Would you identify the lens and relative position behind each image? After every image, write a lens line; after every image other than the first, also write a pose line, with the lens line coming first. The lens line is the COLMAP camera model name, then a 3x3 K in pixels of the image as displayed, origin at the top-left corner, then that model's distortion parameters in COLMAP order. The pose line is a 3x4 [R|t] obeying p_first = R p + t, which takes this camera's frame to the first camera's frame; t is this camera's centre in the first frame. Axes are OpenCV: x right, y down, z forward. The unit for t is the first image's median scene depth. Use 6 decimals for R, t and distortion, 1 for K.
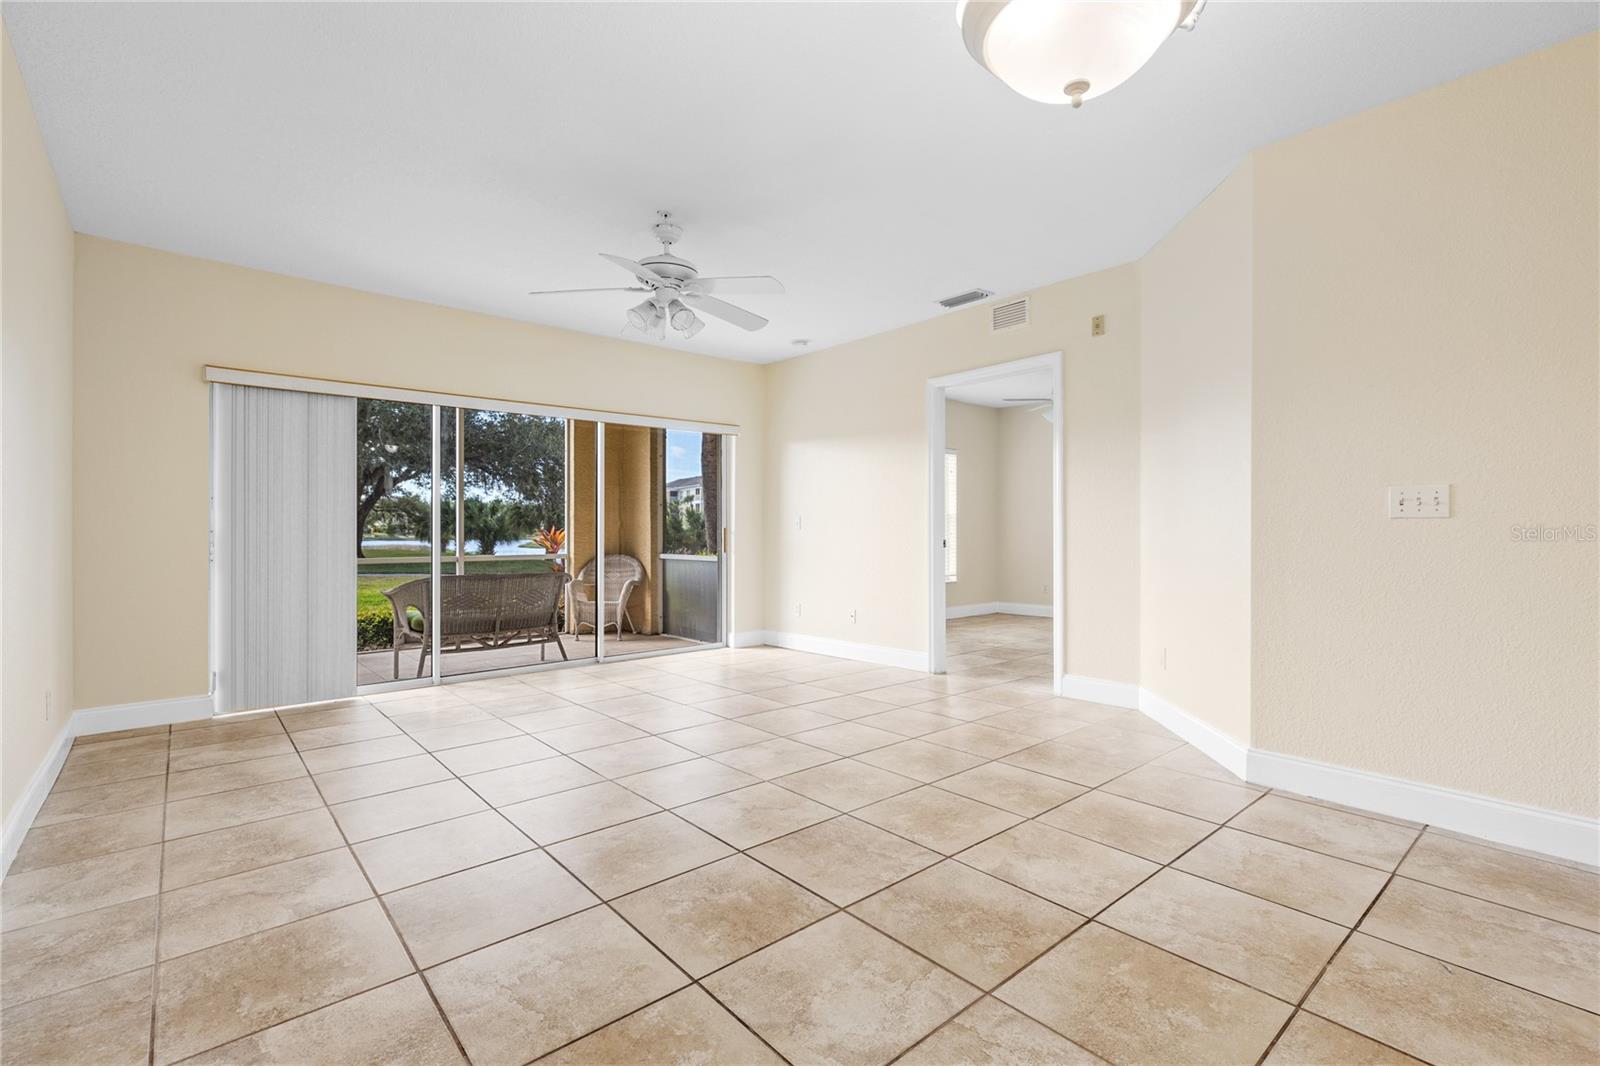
lens RADIAL K [[718.9, 0, 803.7], [0, 718.9, 526.9], [0, 0, 1]] dist [0.004197, -0.000364]
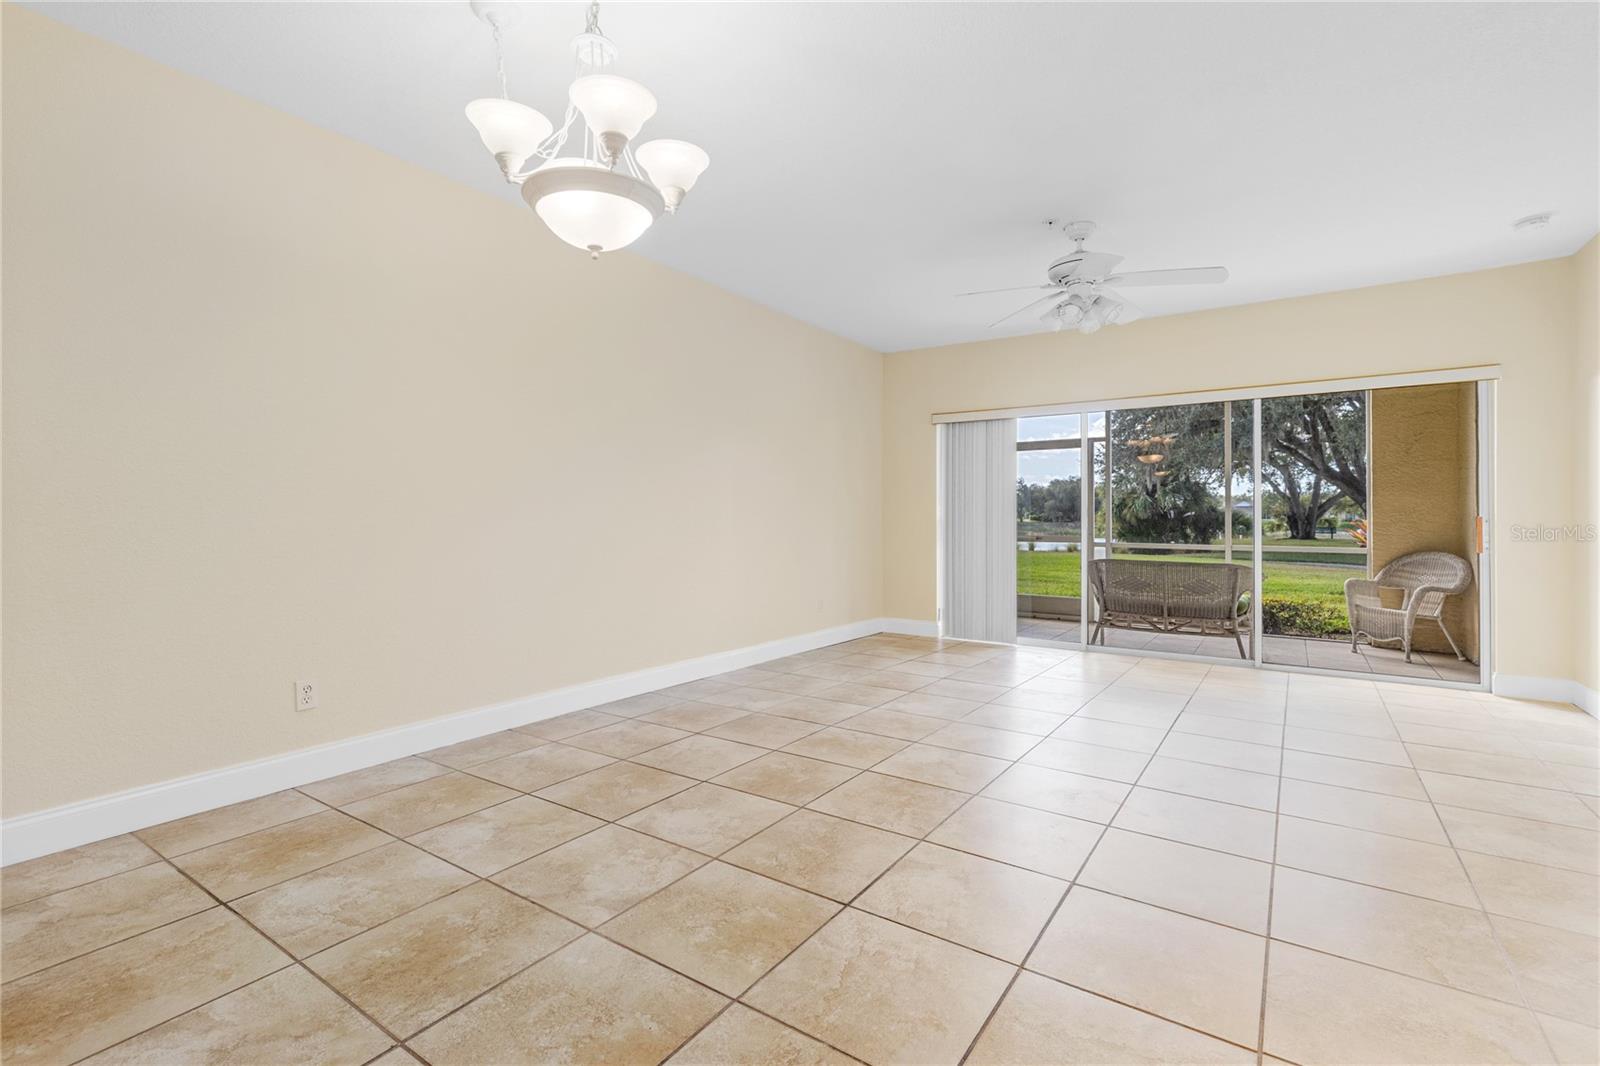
lens RADIAL K [[723.8, 0, 805.0], [0, 723.8, 521.8], [0, 0, 1]] dist [0.003216, 0.000099]
pose [[0.257285, 0.007893, -0.966303, 0.804434], [0.000237, 0.999966, 0.008231, -0.000555], [0.966336, -0.002347, 0.257274, 0.403857]]
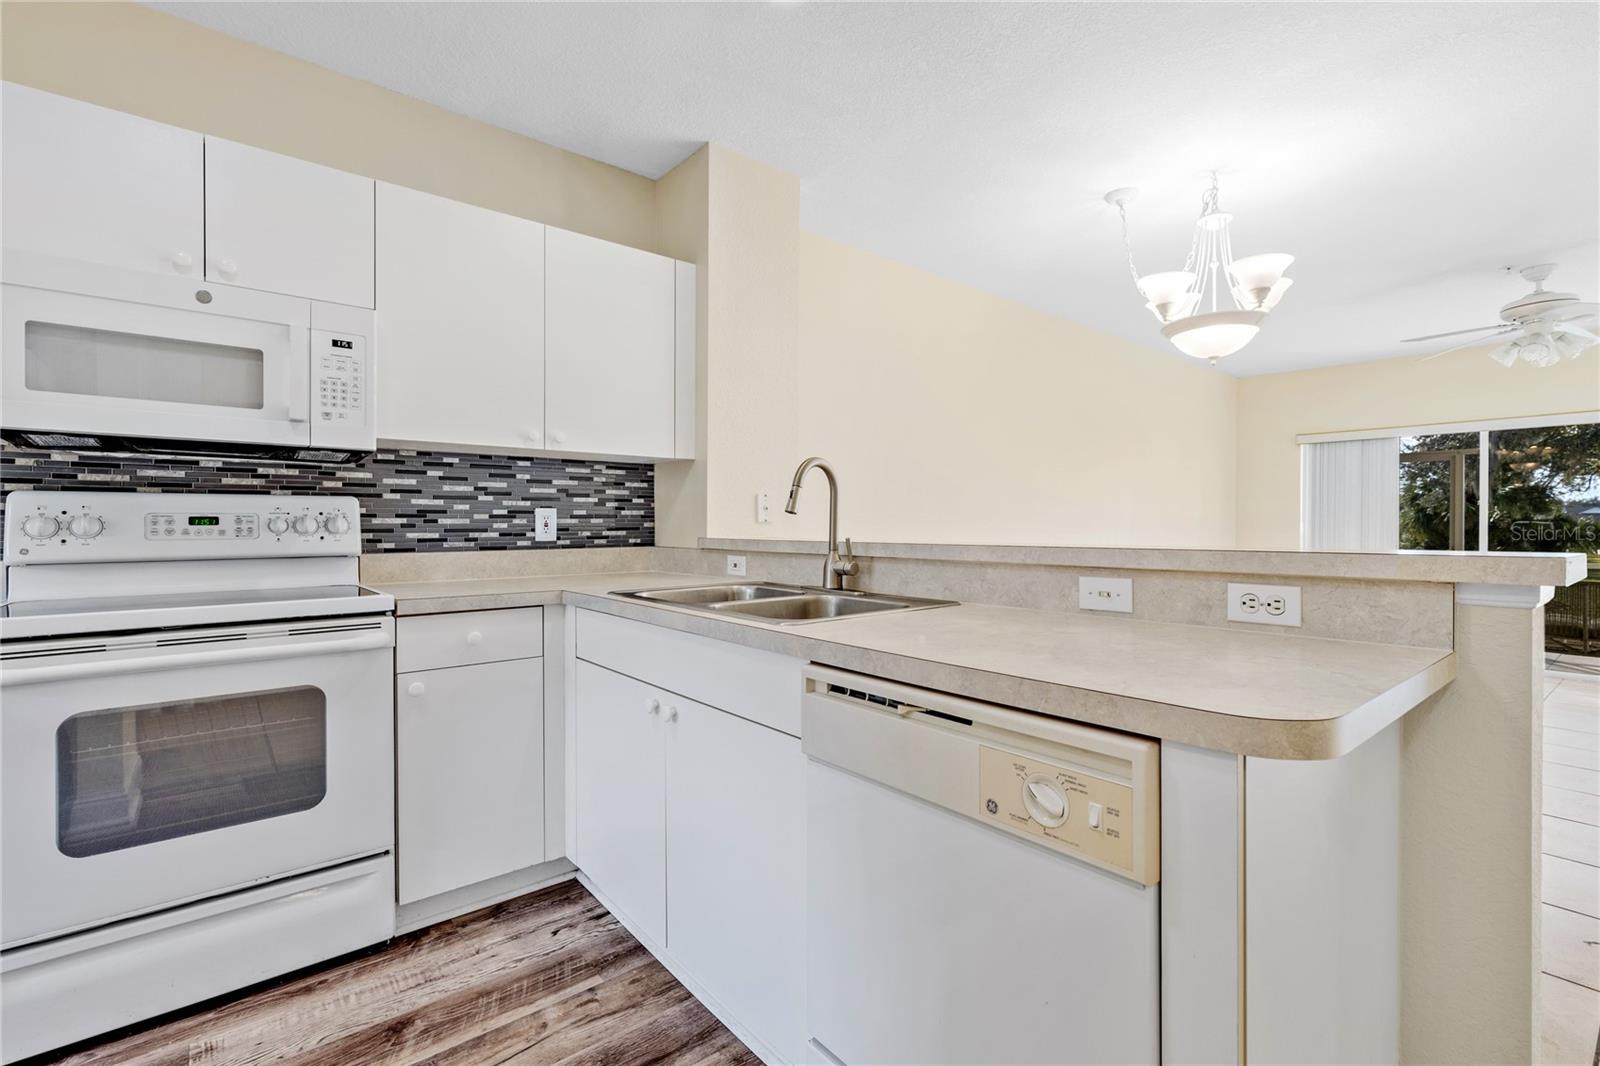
lens RADIAL K [[718.9, 0, 803.7], [0, 718.9, 526.9], [0, 0, 1]] dist [0.004197, -0.000364]
pose [[-0.024416, 0.007364, -0.999675, 1.068473], [-0.003637, 0.999966, 0.007455, -0.026809], [0.999695, 0.003818, -0.024388, -0.109909]]
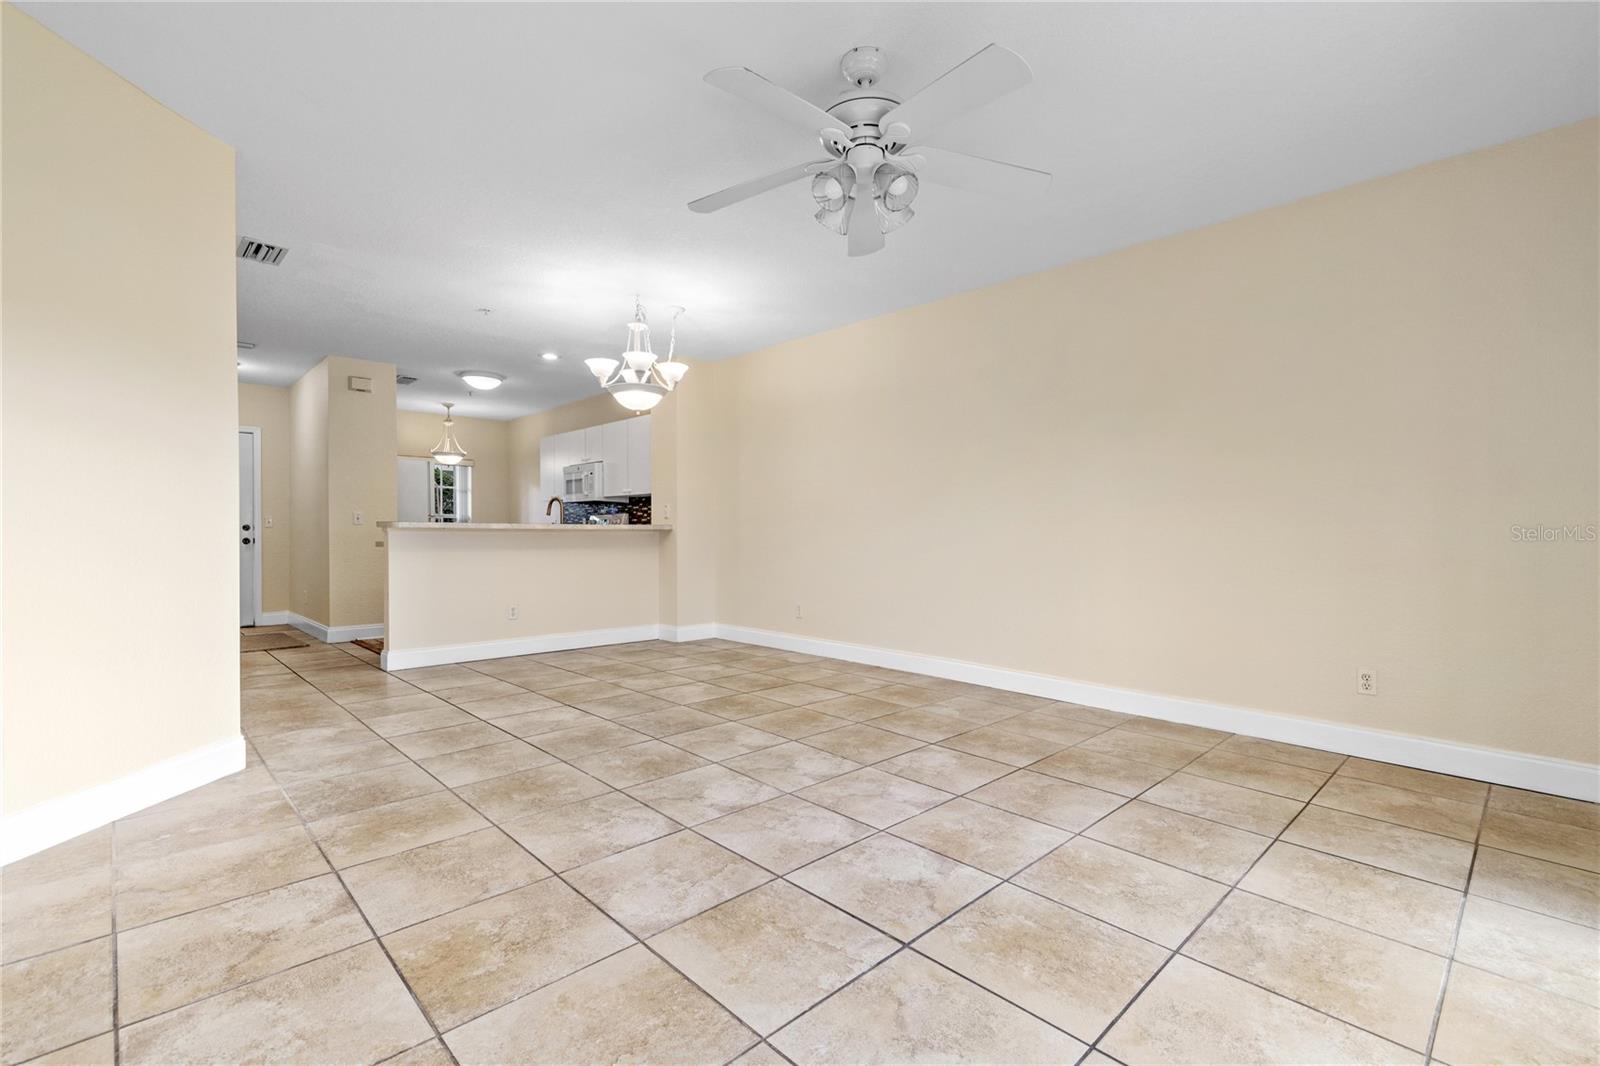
lens RADIAL K [[718.9, 0, 803.7], [0, 718.9, 526.9], [0, 0, 1]] dist [0.004197, -0.000364]
pose [[-0.998570, -0.000149, -0.053453, -0.114434], [0.000198, 0.999979, -0.006493, 0.015764], [0.053453, -0.006495, -0.998549, 1.884119]]
